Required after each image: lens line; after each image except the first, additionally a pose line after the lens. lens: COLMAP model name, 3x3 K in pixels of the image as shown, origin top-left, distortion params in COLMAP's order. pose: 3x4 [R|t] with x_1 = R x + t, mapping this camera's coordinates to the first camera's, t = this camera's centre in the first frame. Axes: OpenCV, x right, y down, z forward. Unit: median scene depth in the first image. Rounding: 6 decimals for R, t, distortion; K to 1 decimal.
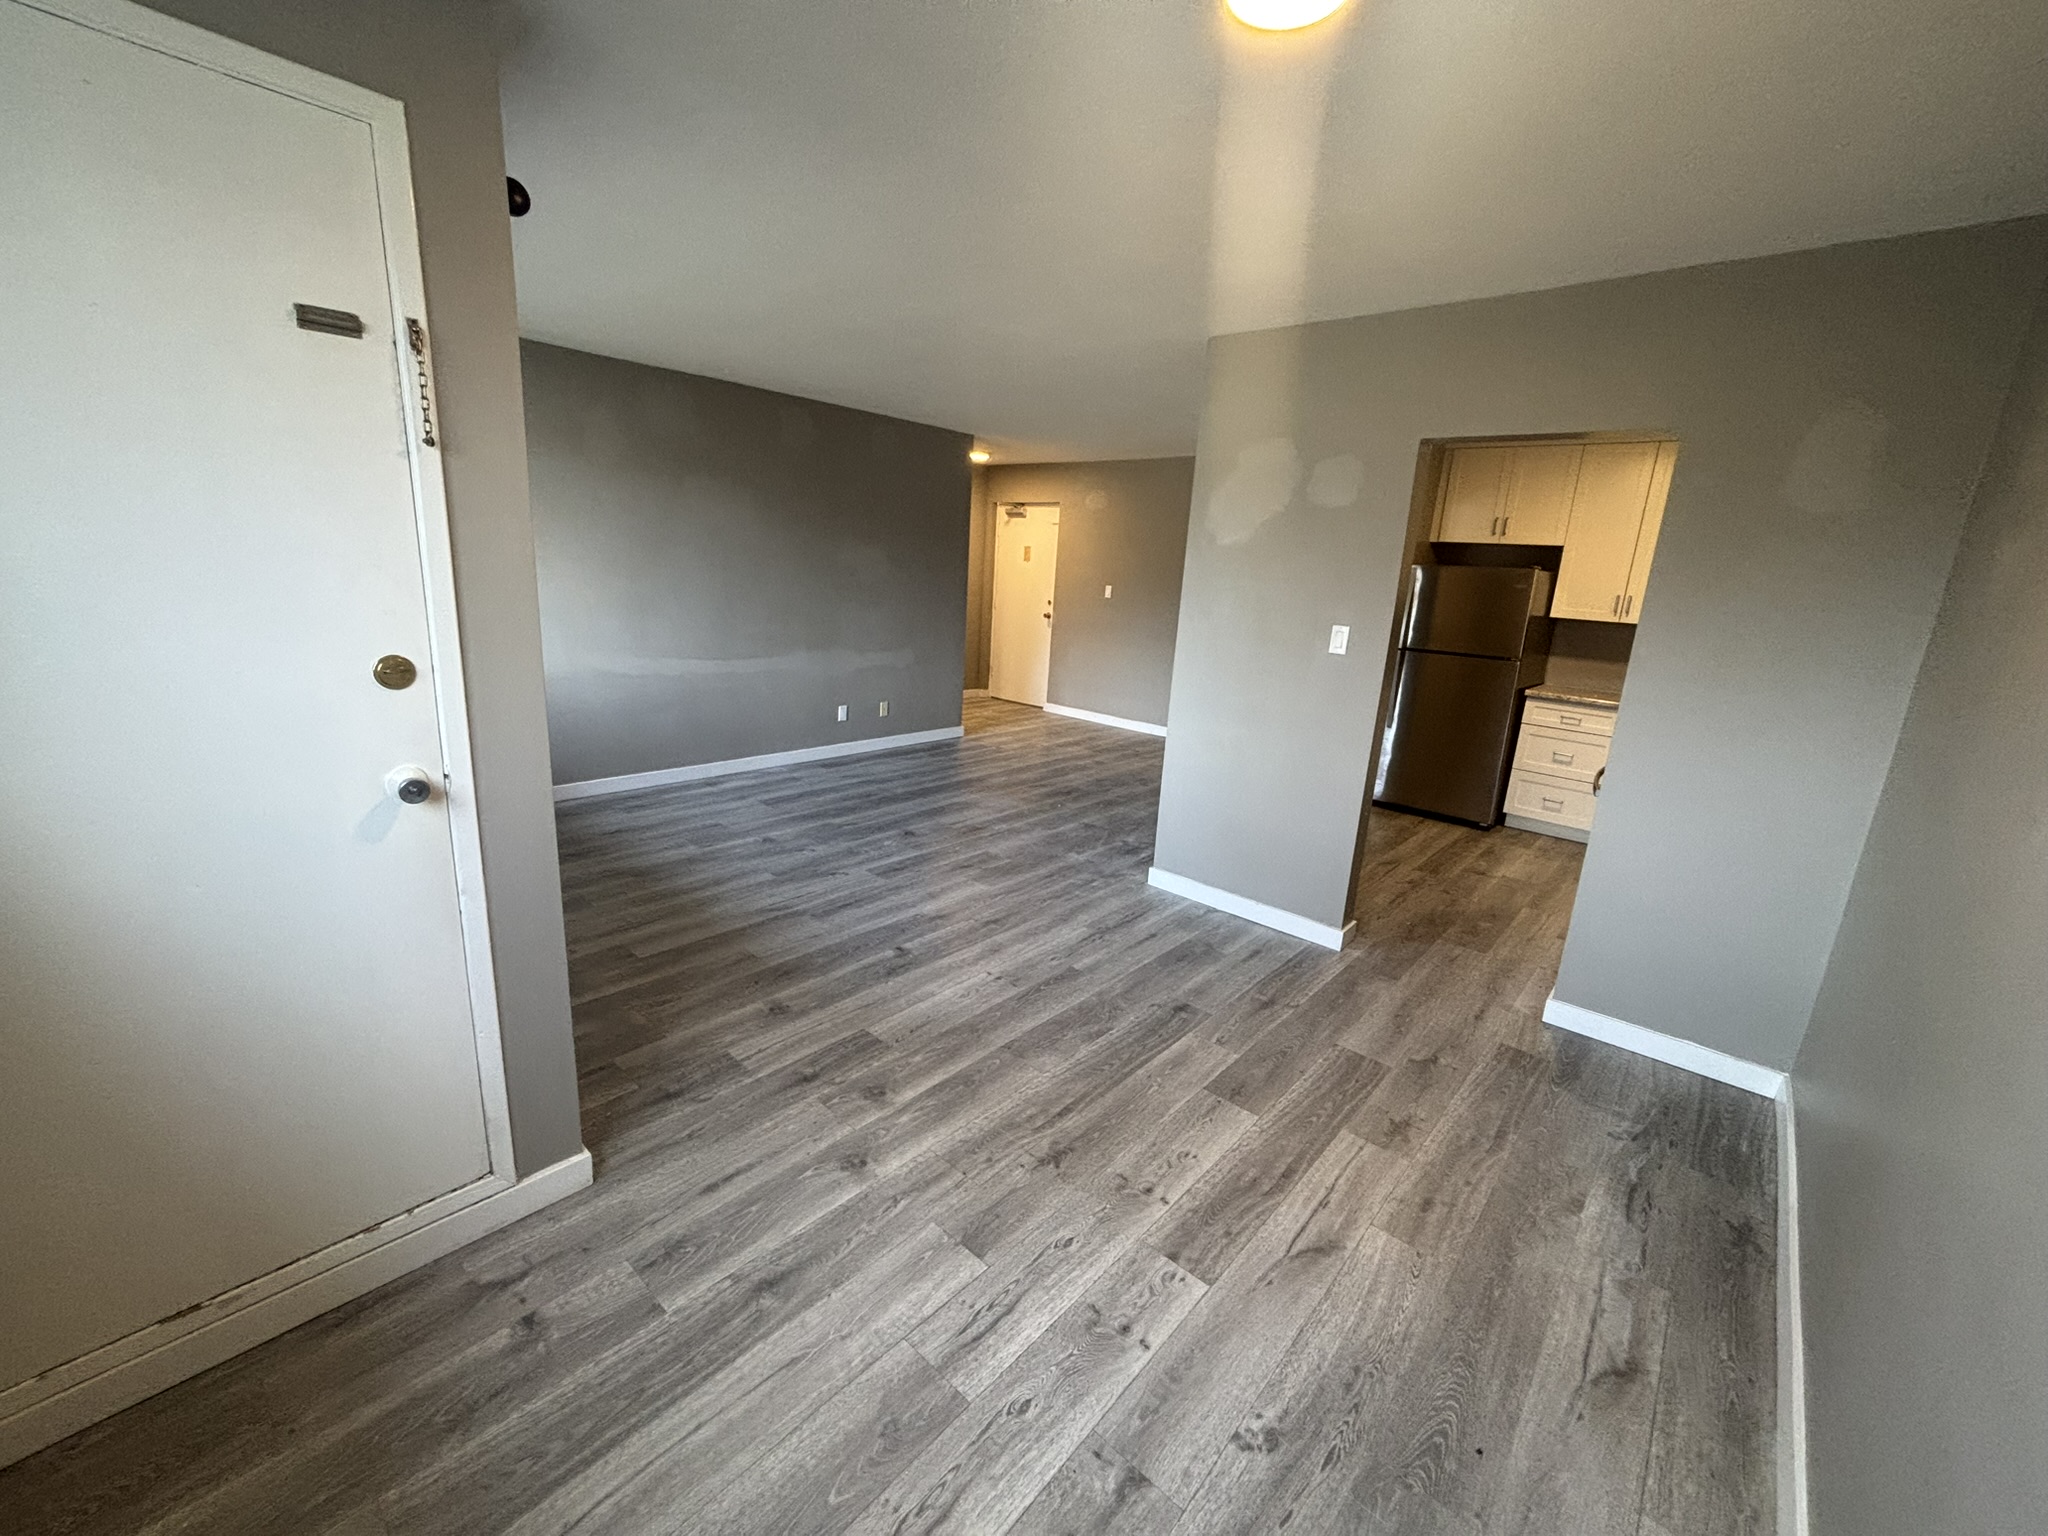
lens RADIAL K [[829.4, 0, 1022.5], [0, 829.4, 761.8], [0, 0, 1]] dist [0.001911, -0.000192]
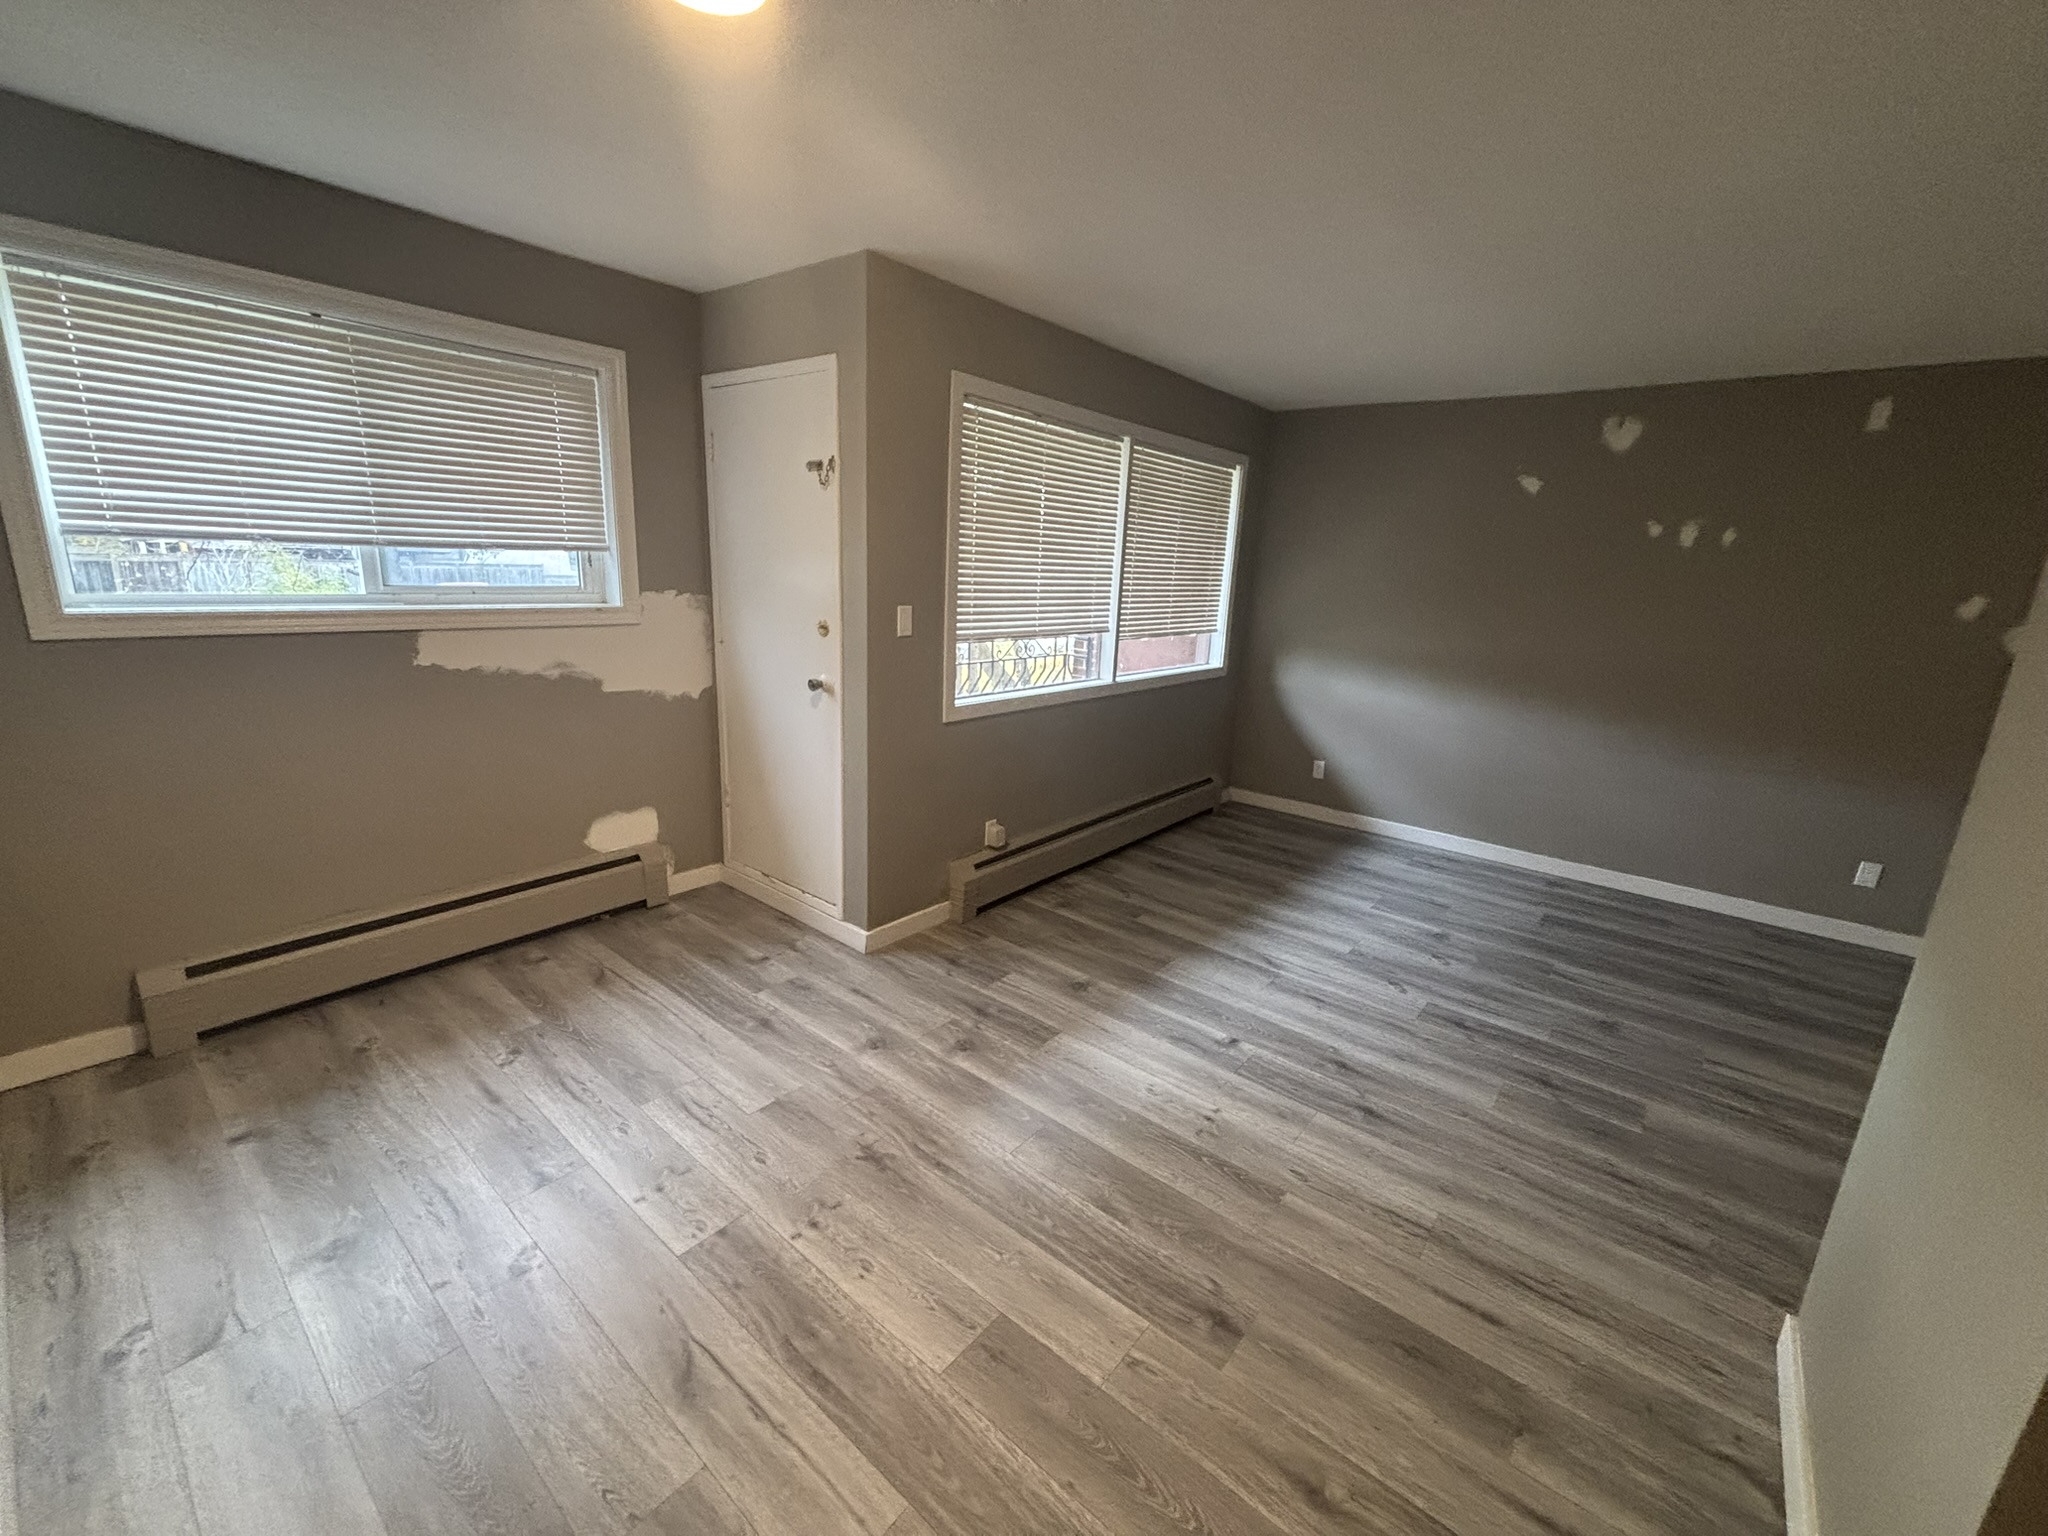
lens RADIAL K [[829.4, 0, 1022.5], [0, 829.4, 761.8], [0, 0, 1]] dist [0.001911, -0.000192]
pose [[0.048523, 0.187955, -0.980978, 0.797477], [-0.280090, 0.945290, 0.167263, -0.162235], [0.958747, 0.266646, 0.098513, 0.805542]]
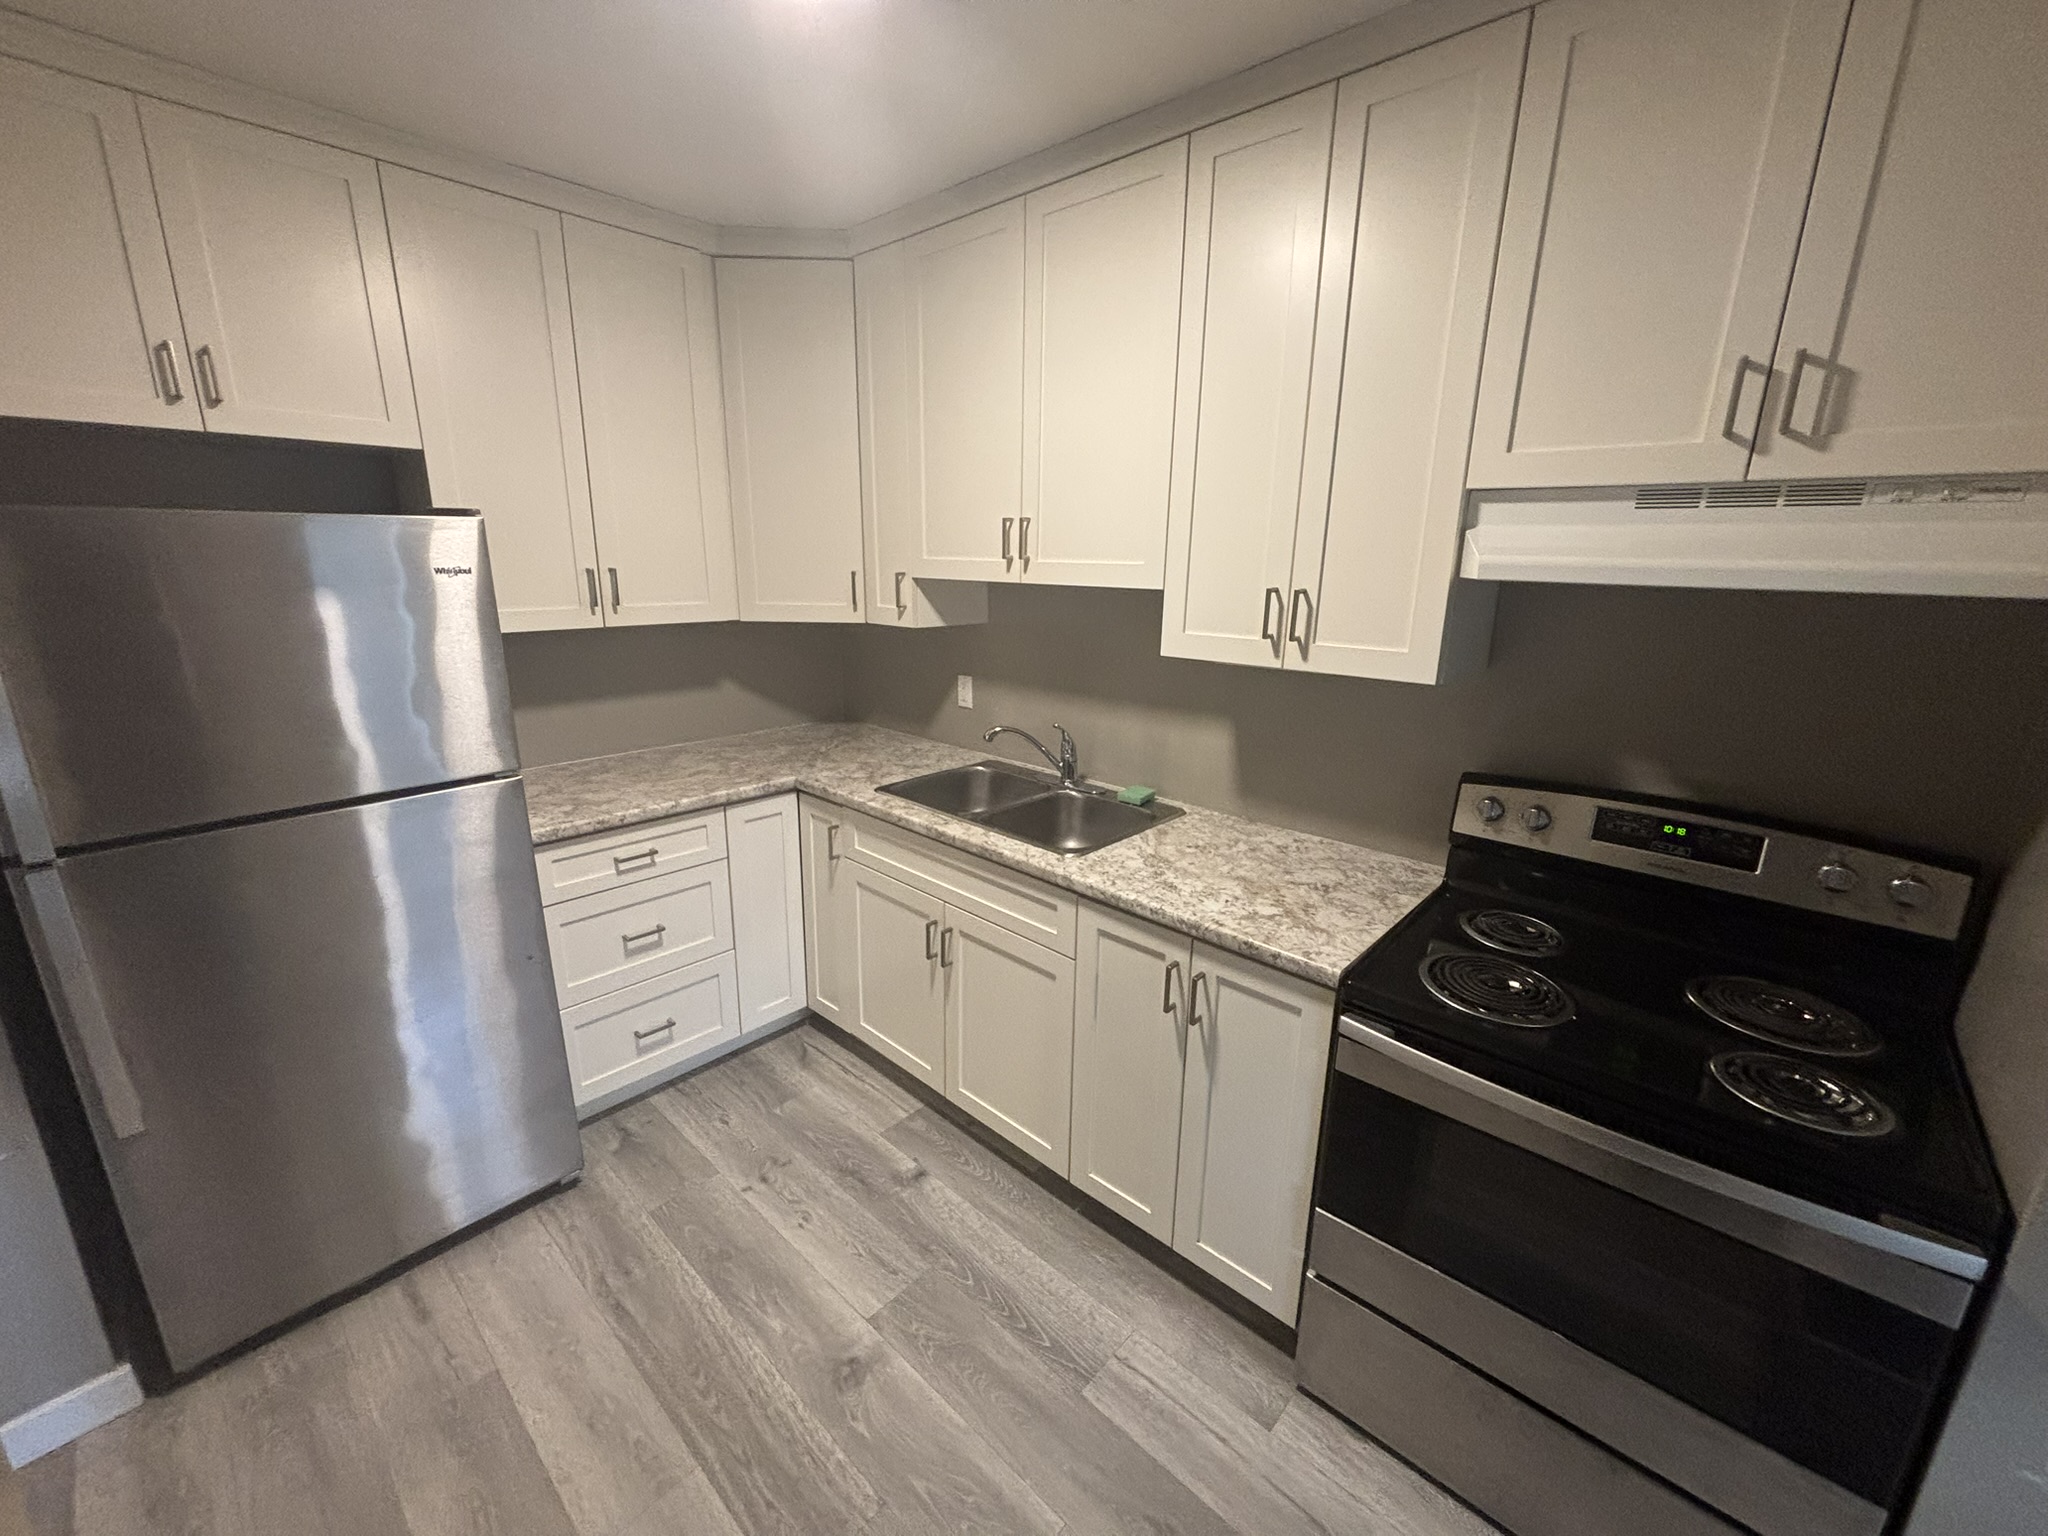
lens RADIAL K [[829.4, 0, 1022.5], [0, 829.4, 761.8], [0, 0, 1]] dist [0.001911, -0.000192]
pose [[0.009979, -0.302140, 0.953211, 0.500903], [0.216582, 0.931284, 0.292922, -0.361864], [-0.976213, 0.203525, 0.074732, 1.480461]]
